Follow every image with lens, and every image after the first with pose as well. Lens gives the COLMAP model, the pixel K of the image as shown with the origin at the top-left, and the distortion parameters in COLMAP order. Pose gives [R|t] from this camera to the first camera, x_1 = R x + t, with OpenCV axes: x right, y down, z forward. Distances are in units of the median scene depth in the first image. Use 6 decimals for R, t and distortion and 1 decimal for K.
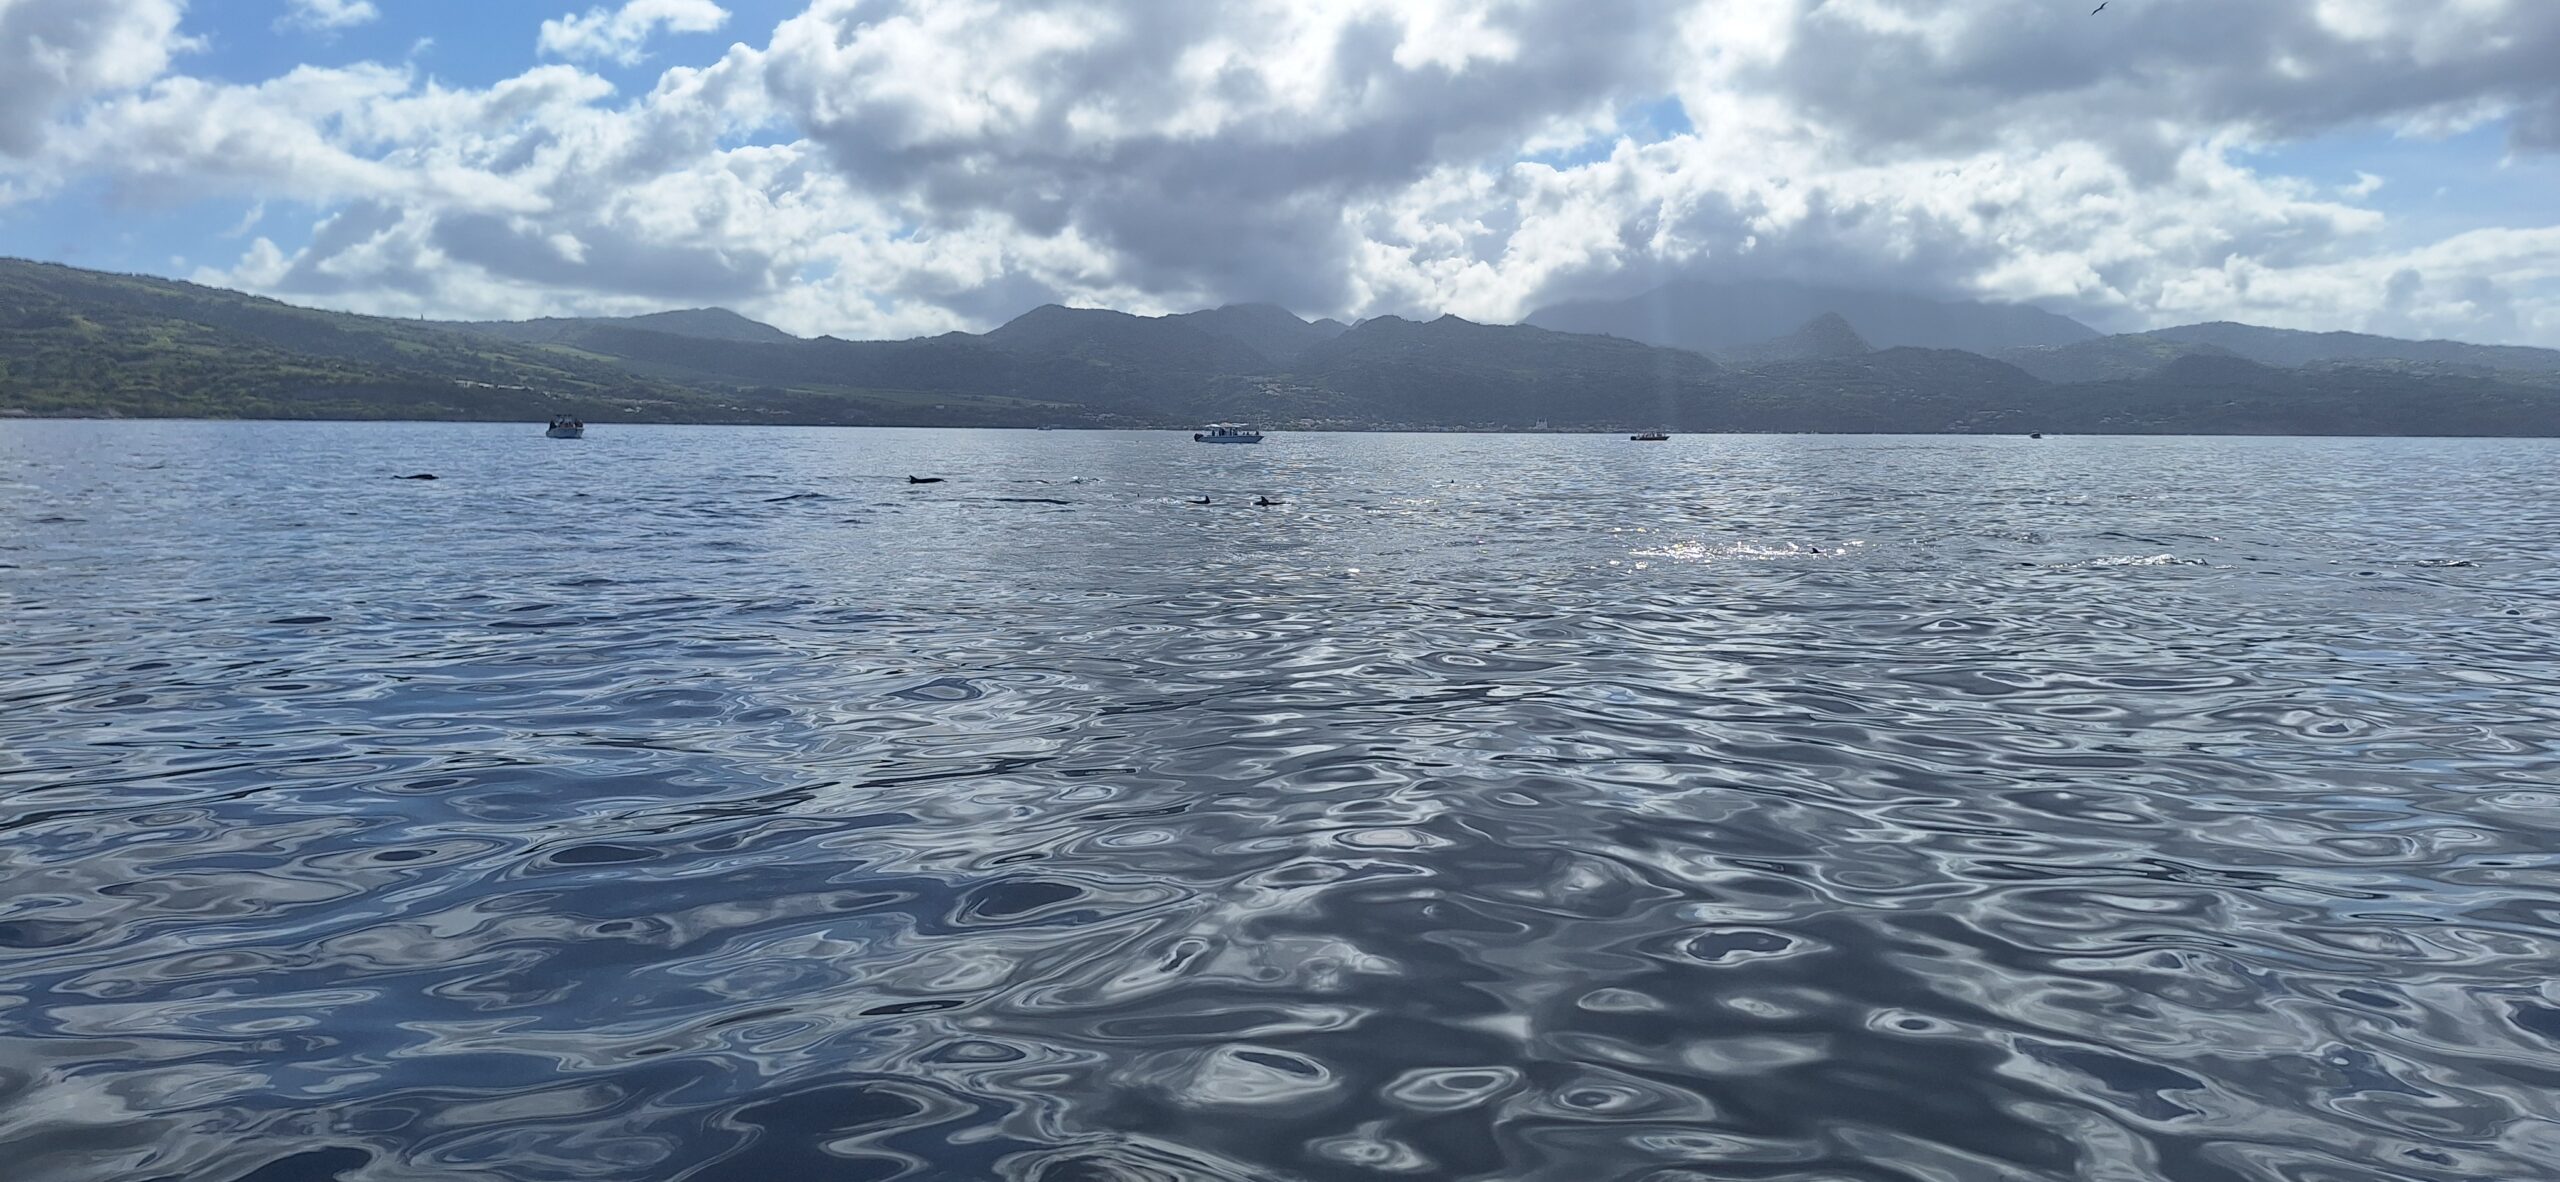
lens RADIAL K [[1666.9, 0, 1184.8], [0, 1666.9, 565.7], [0, 0, 1]] dist [0.050836, -0.021268]
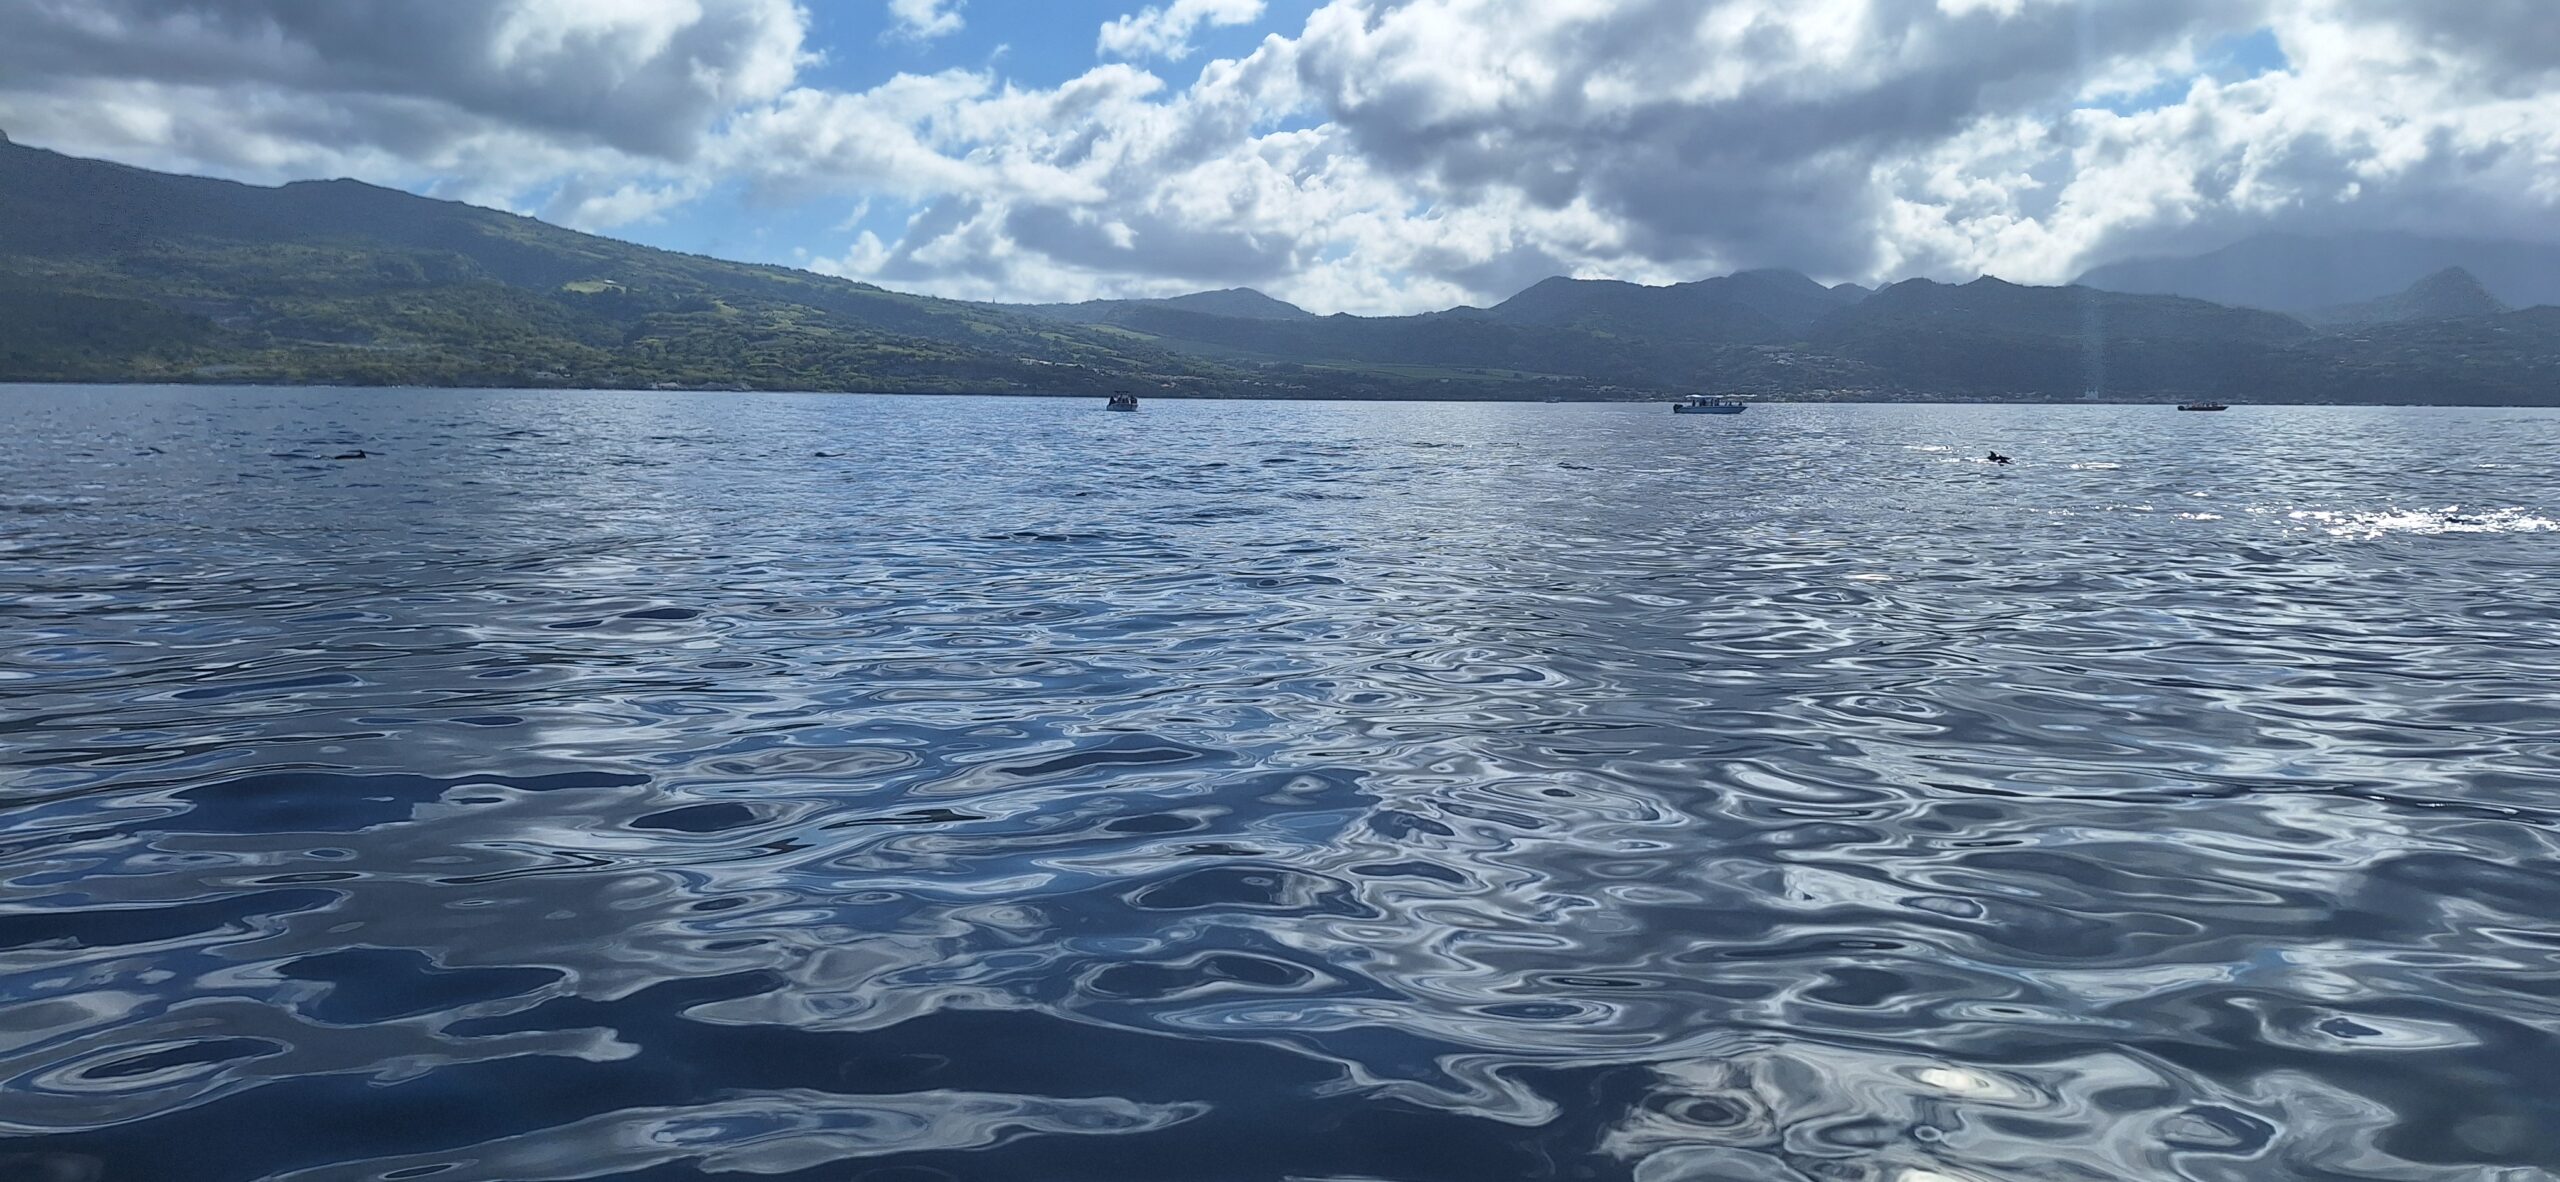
lens RADIAL K [[1775.4, 0, 1286.4], [0, 1775.4, 676.3], [0, 0, 1]] dist [0.088821, -0.122986]
pose [[0.976913, 0.039504, -0.209955, -0.005649], [-0.023378, 0.996621, 0.078744, 0.002163], [0.212357, -0.072018, 0.974535, -0.113110]]
